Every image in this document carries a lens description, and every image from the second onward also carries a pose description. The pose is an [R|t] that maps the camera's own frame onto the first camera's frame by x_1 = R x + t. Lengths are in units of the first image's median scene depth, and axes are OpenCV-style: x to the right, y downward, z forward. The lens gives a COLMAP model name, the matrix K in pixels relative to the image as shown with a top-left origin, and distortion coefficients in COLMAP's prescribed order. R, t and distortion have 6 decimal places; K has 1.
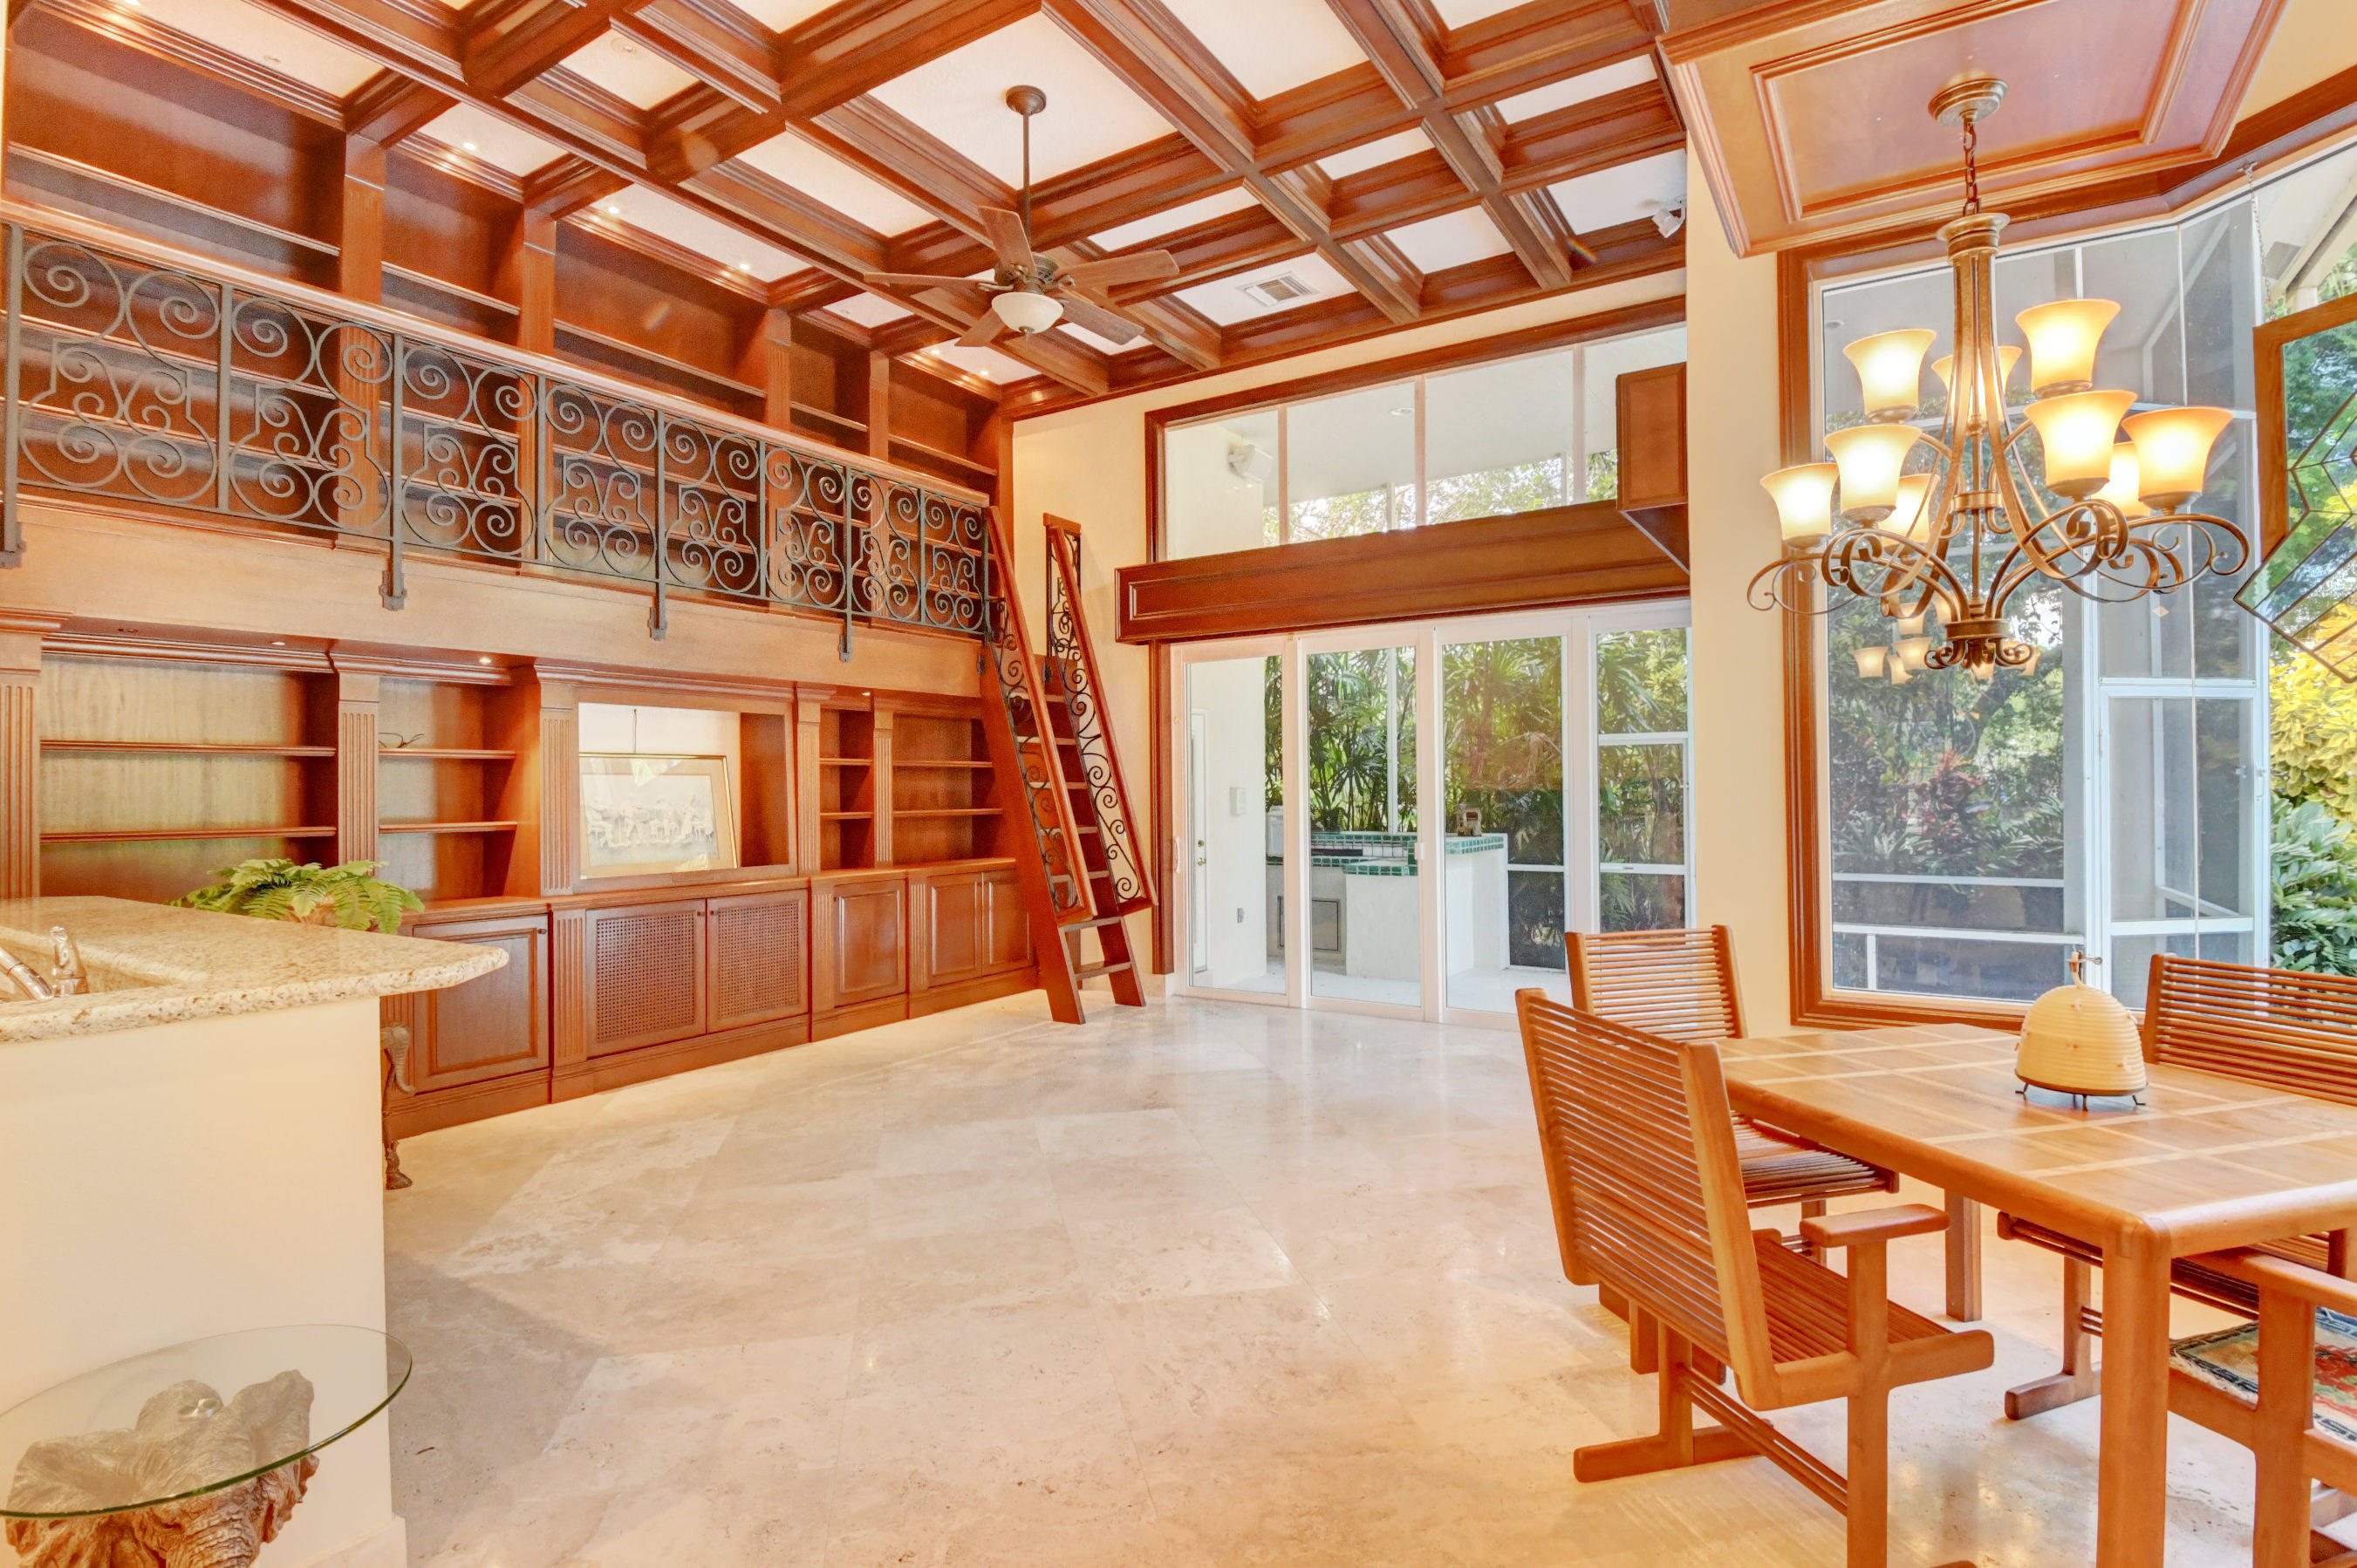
lens RADIAL K [[1146.5, 0, 1184.4], [0, 1146.5, 779.5], [0, 0, 1]] dist [0.019382, -0.031533]
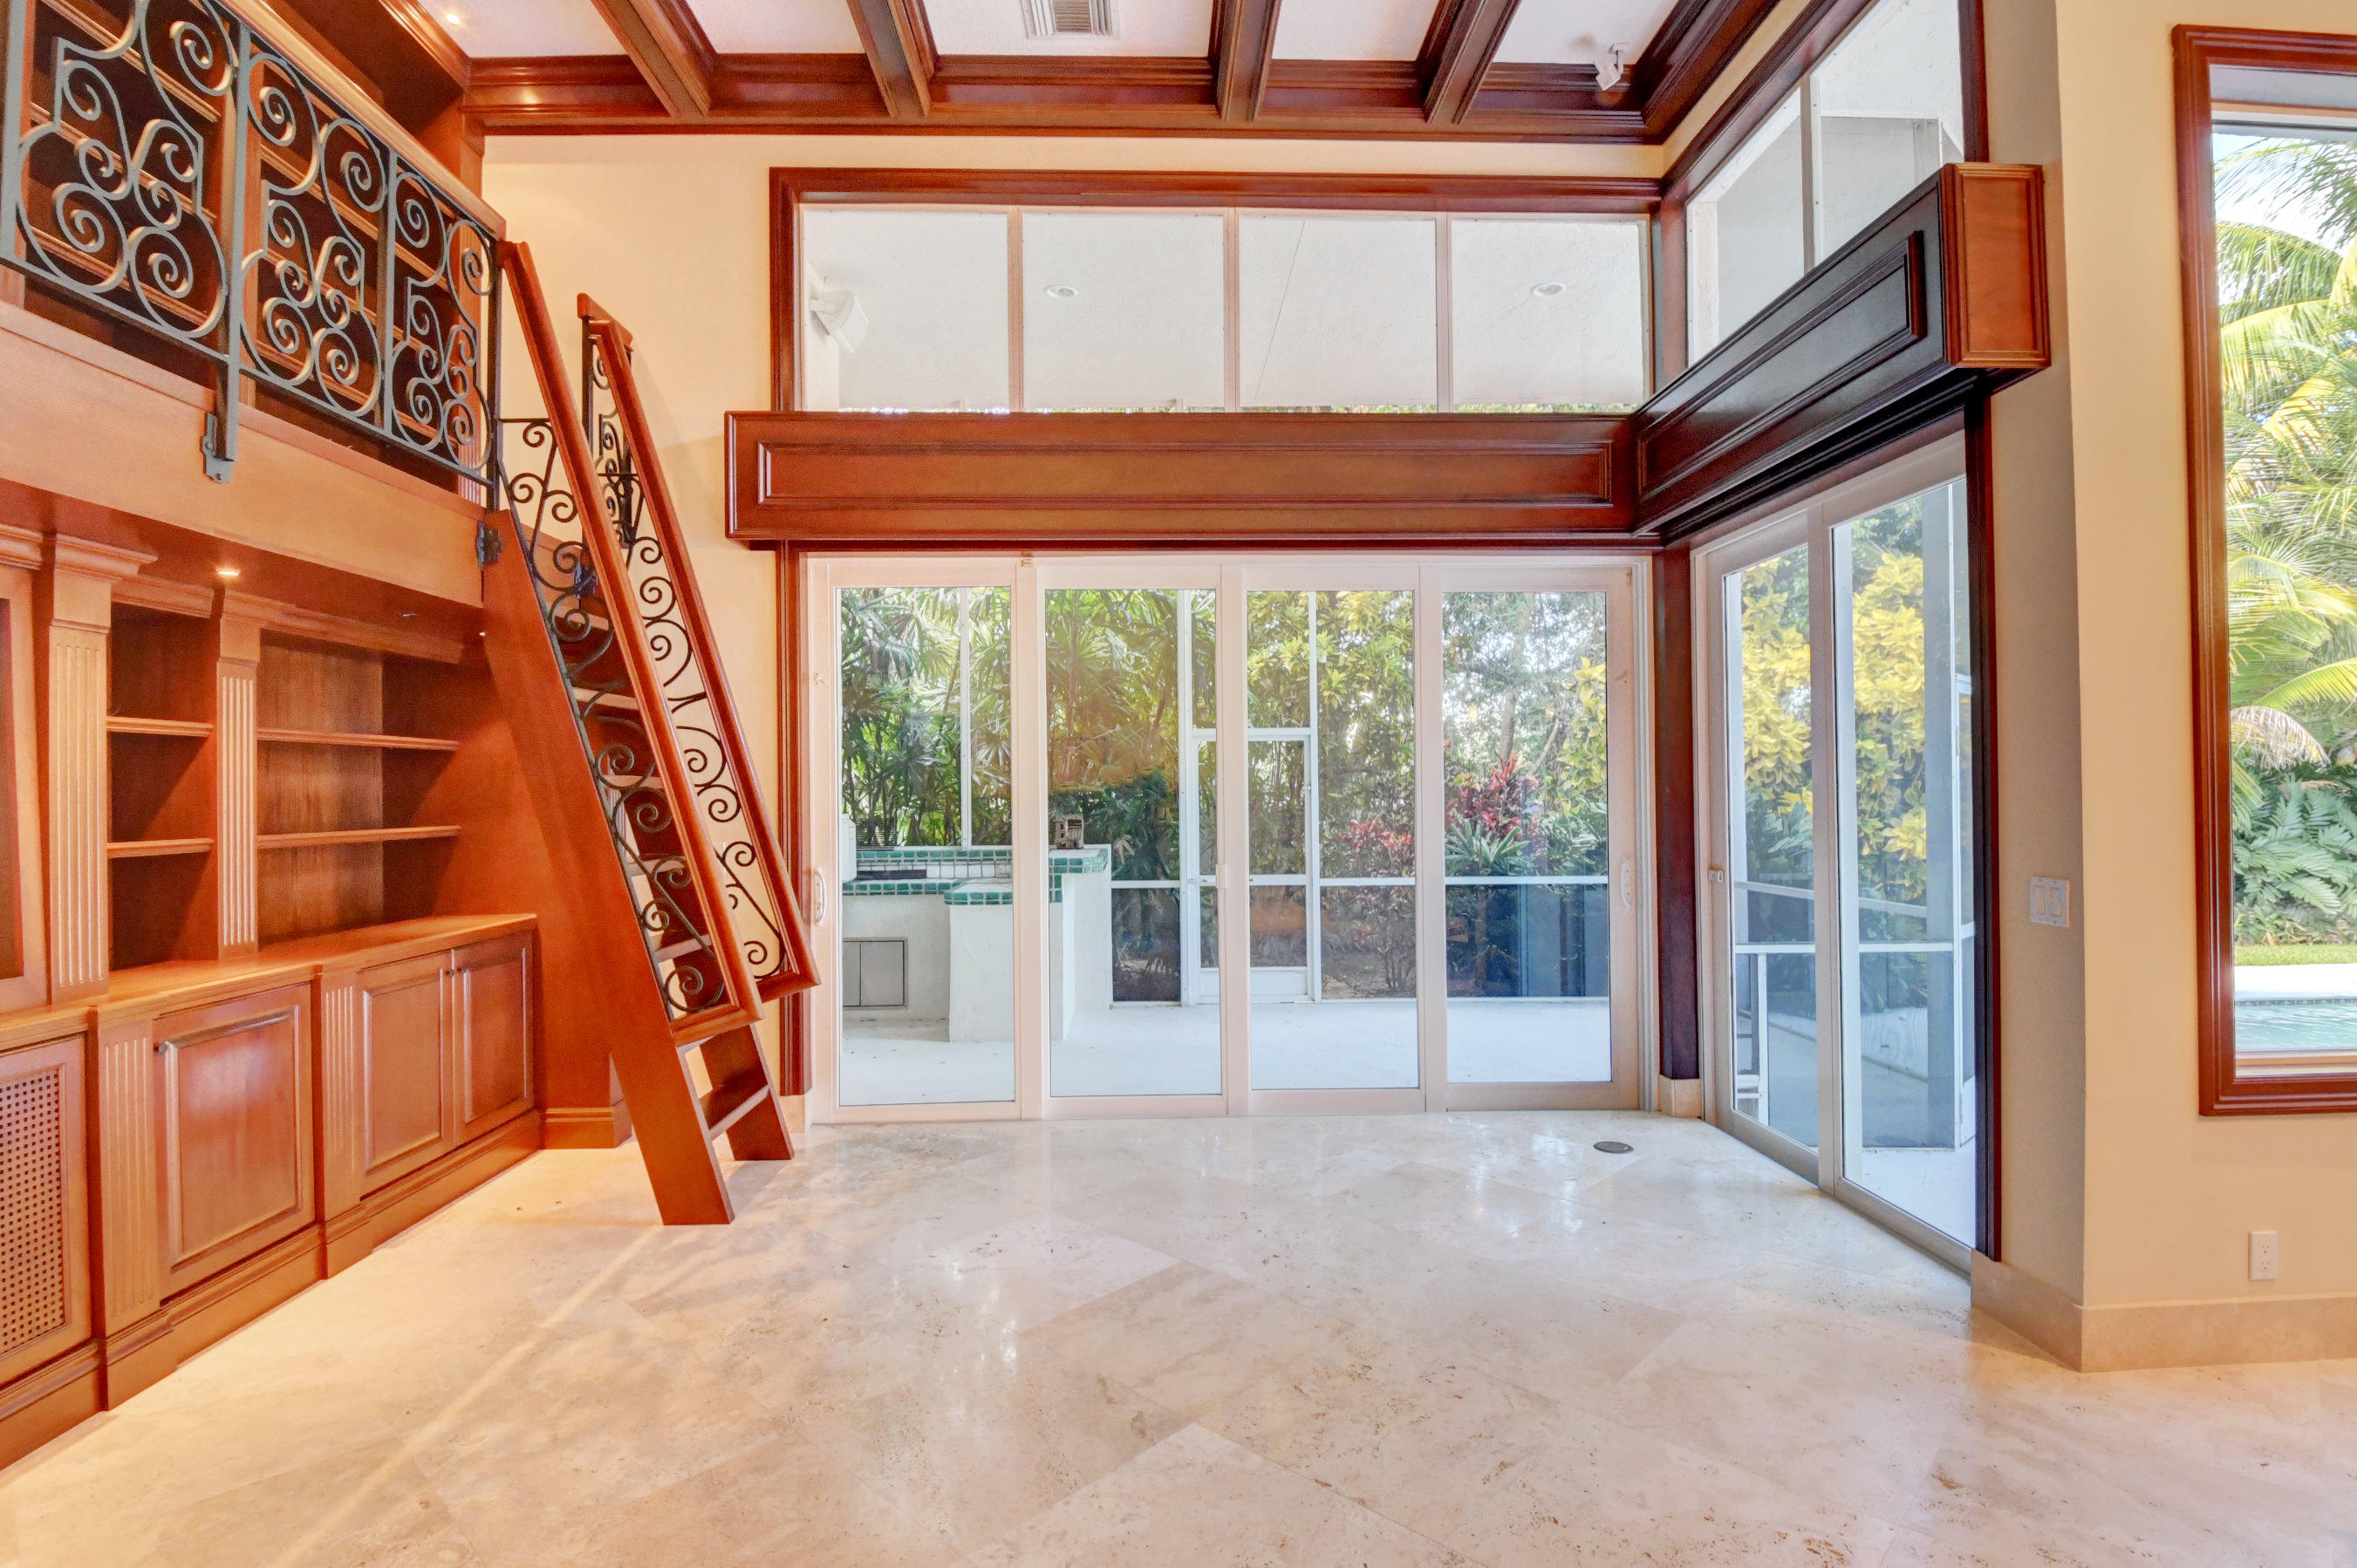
lens RADIAL K [[1146.5, 0, 1184.4], [0, 1146.5, 779.5], [0, 0, 1]] dist [0.019382, -0.031533]
pose [[0.827973, 0.005897, 0.560736, -0.192711], [-0.003896, 0.999981, -0.004763, 0.005059], [-0.560754, 0.001760, 0.827981, 0.377902]]
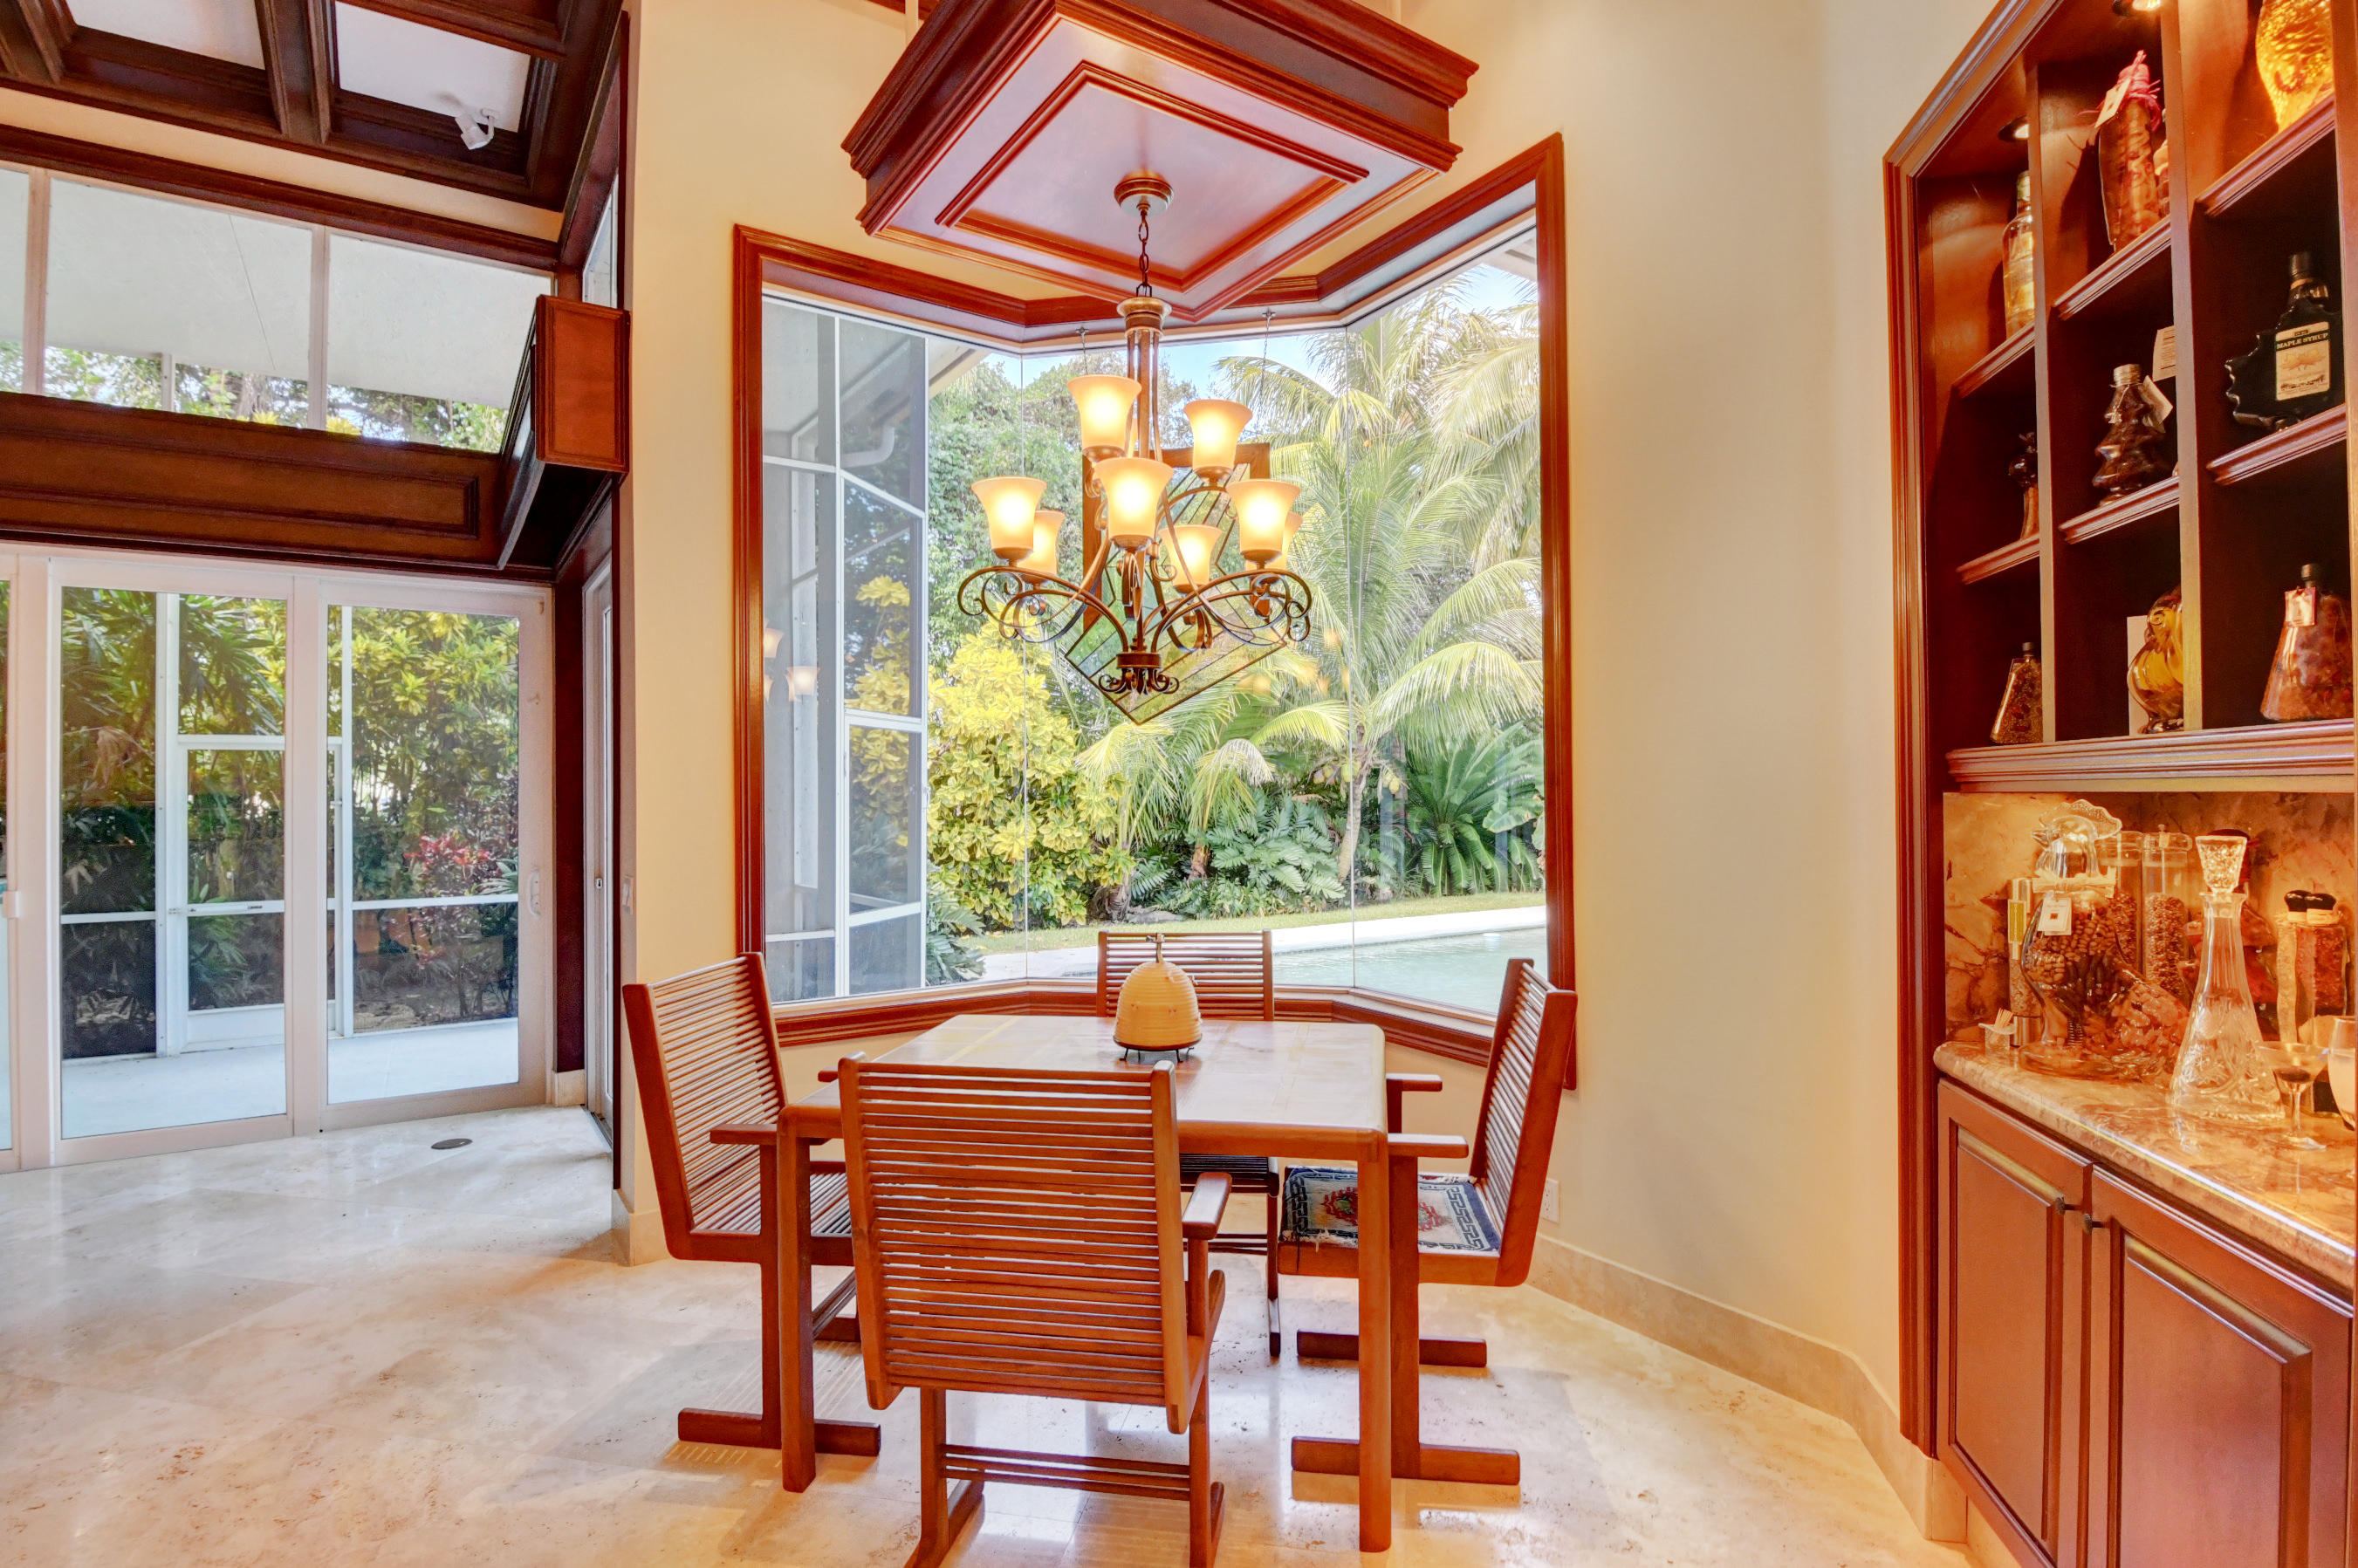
lens RADIAL K [[1147.0, 0, 1184.9], [0, 1147.0, 779.5], [0, 0, 1]] dist [0.019382, -0.031533]
pose [[0.405934, 0.016044, 0.913761, -0.092783], [-0.002907, 0.999864, -0.016264, 0.001141], [-0.913898, 0.003946, 0.405926, 0.132065]]
